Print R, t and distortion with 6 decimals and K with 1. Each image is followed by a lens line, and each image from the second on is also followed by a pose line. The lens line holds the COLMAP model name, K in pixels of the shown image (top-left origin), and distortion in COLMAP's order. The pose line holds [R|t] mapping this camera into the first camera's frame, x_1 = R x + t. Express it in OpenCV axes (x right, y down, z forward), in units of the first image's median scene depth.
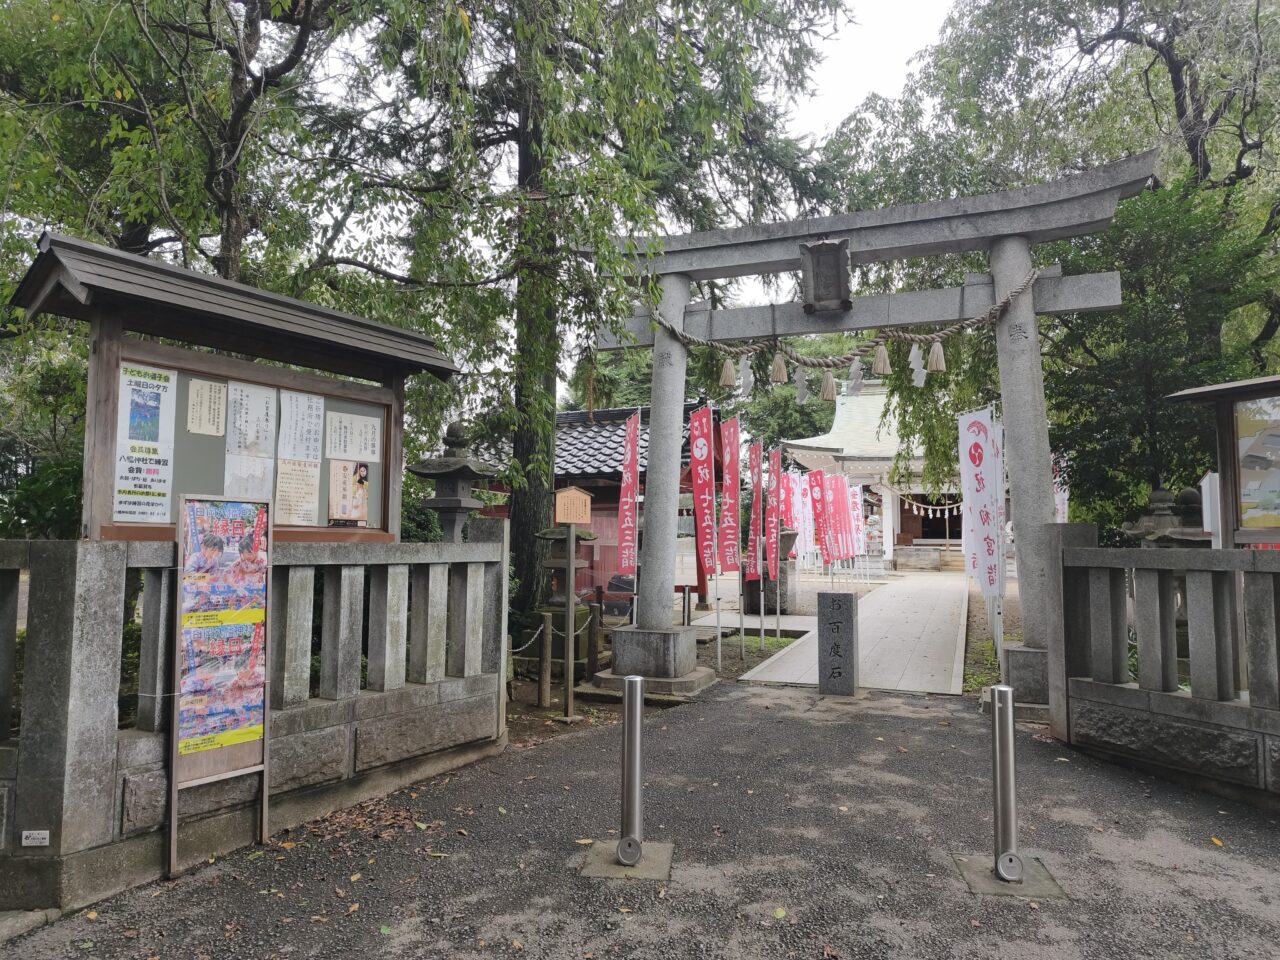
lens RADIAL K [[871.5, 0, 640.0], [0, 871.5, 480.0], [0, 0, 1]] dist [0.004474, -0.000153]
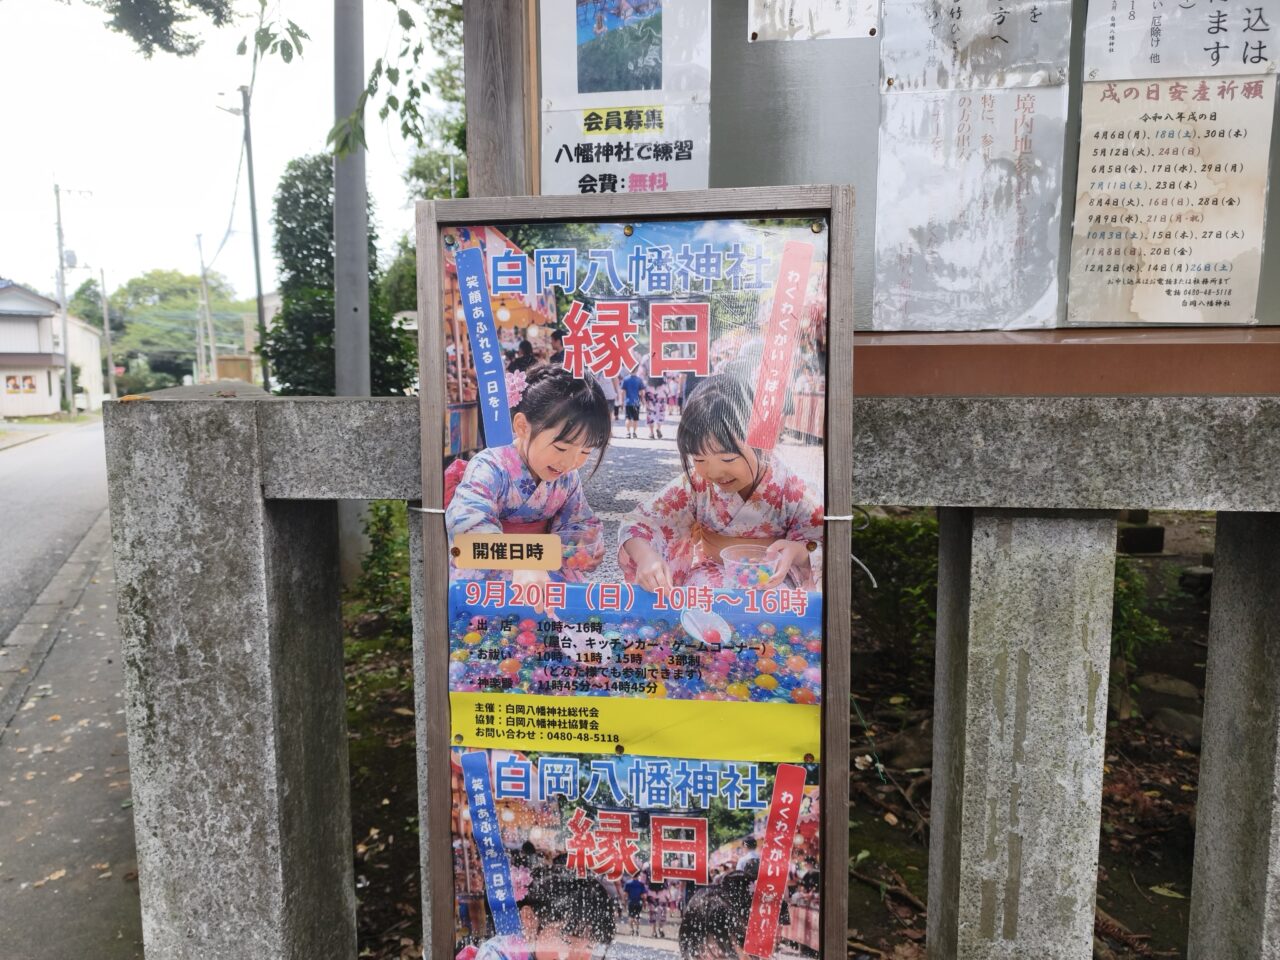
lens RADIAL K [[871.5, 0, 640.0], [0, 871.5, 480.0], [0, 0, 1]] dist [0.004474, -0.000153]
pose [[0.442534, 0.095853, -0.891614, -0.267424], [0.077023, 0.986534, 0.144286, 0.058109], [0.893438, -0.132526, 0.429192, 0.895177]]
